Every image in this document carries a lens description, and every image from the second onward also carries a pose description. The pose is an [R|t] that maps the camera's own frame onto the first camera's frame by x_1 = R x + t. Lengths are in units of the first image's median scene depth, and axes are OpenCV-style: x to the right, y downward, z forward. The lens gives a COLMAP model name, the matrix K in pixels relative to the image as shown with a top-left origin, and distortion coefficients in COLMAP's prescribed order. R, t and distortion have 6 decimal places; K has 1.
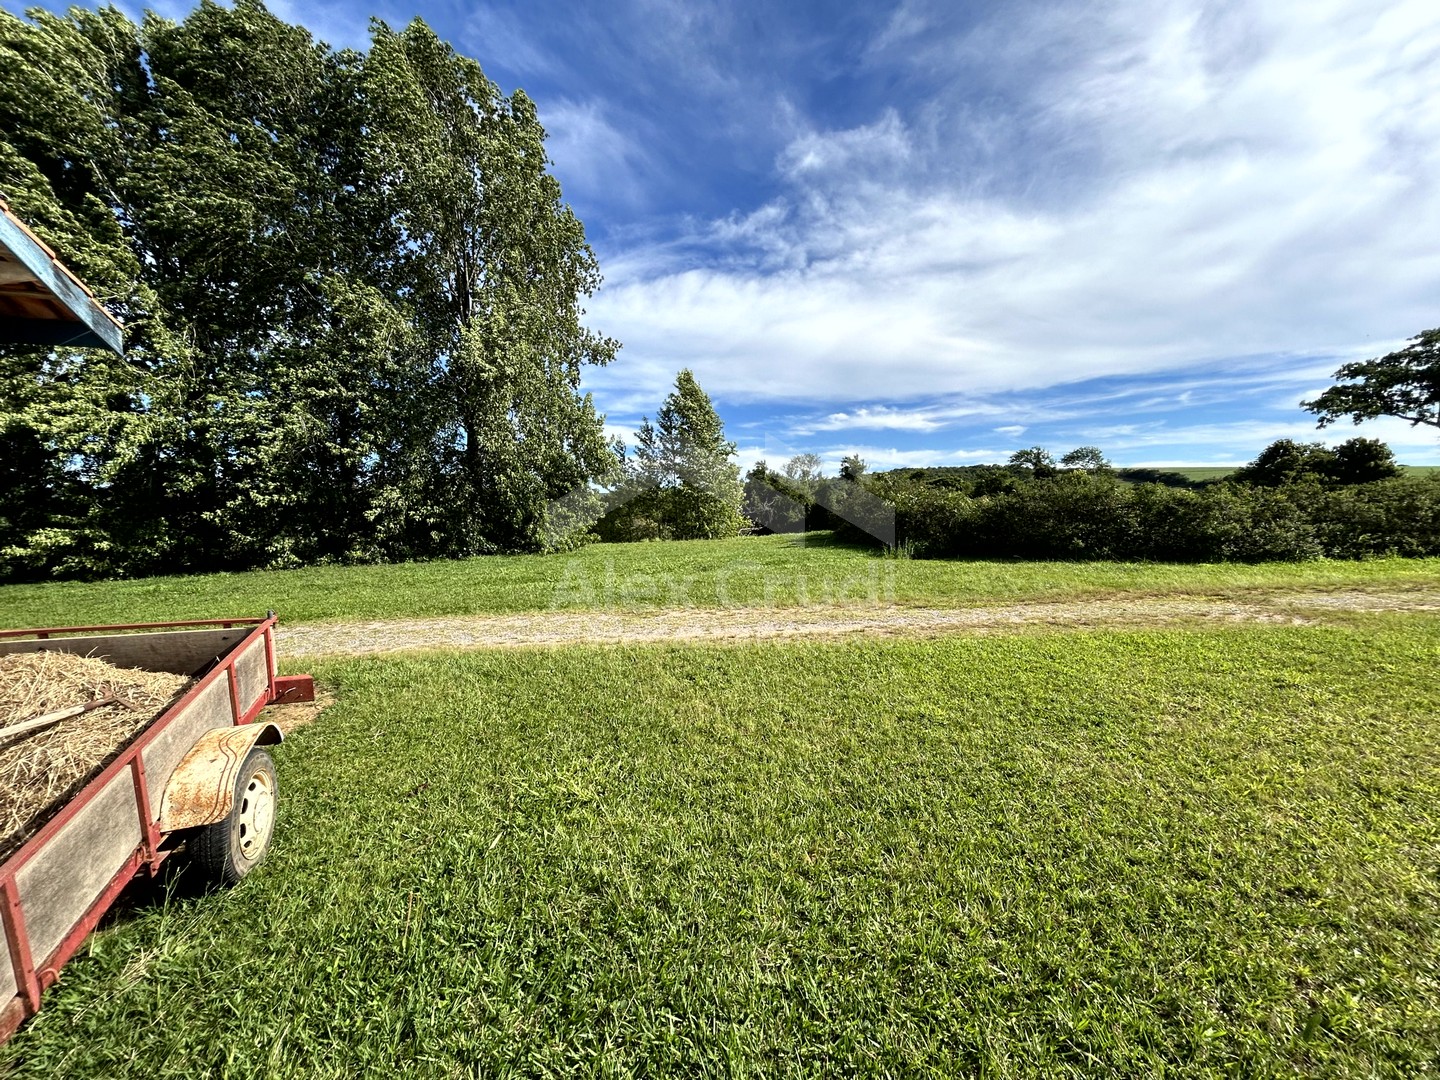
lens RADIAL K [[580.7, 0, 717.2], [0, 580.7, 532.5], [0, 0, 1]] dist [0.000484, 0.000360]
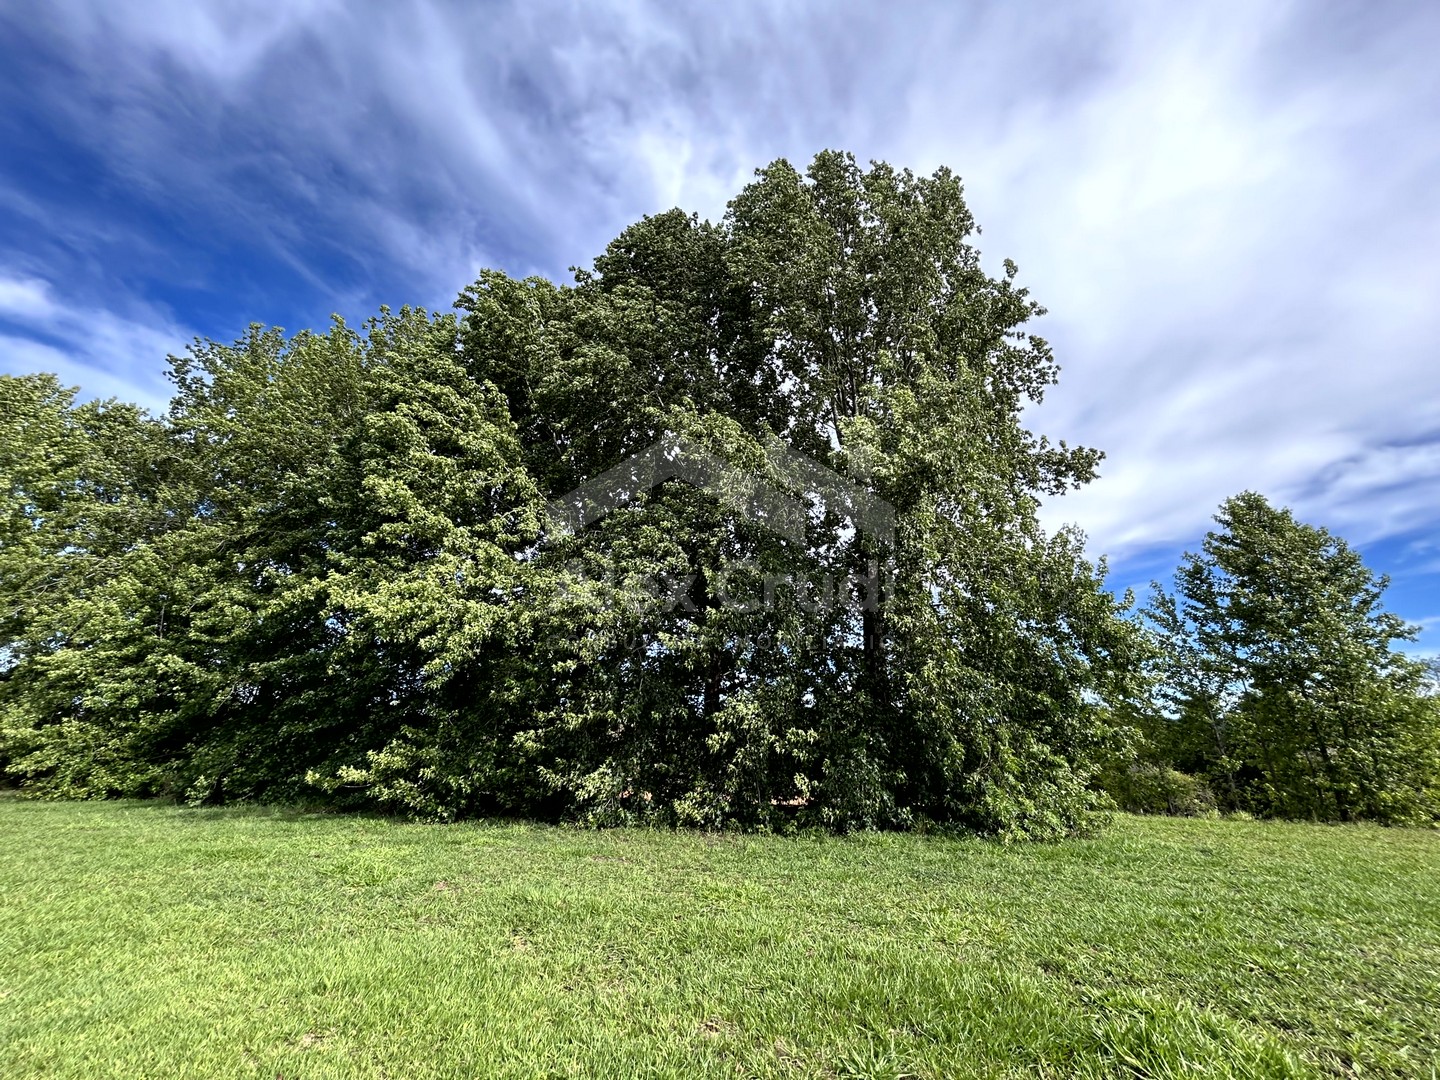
lens RADIAL K [[580.7, 0, 717.2], [0, 580.7, 532.5], [0, 0, 1]] dist [0.000484, 0.000360]
pose [[0.773632, -0.164032, -0.612035, -0.100475], [-0.063419, 0.941016, -0.332366, -0.021353], [0.630453, 0.295943, 0.717597, 0.287254]]
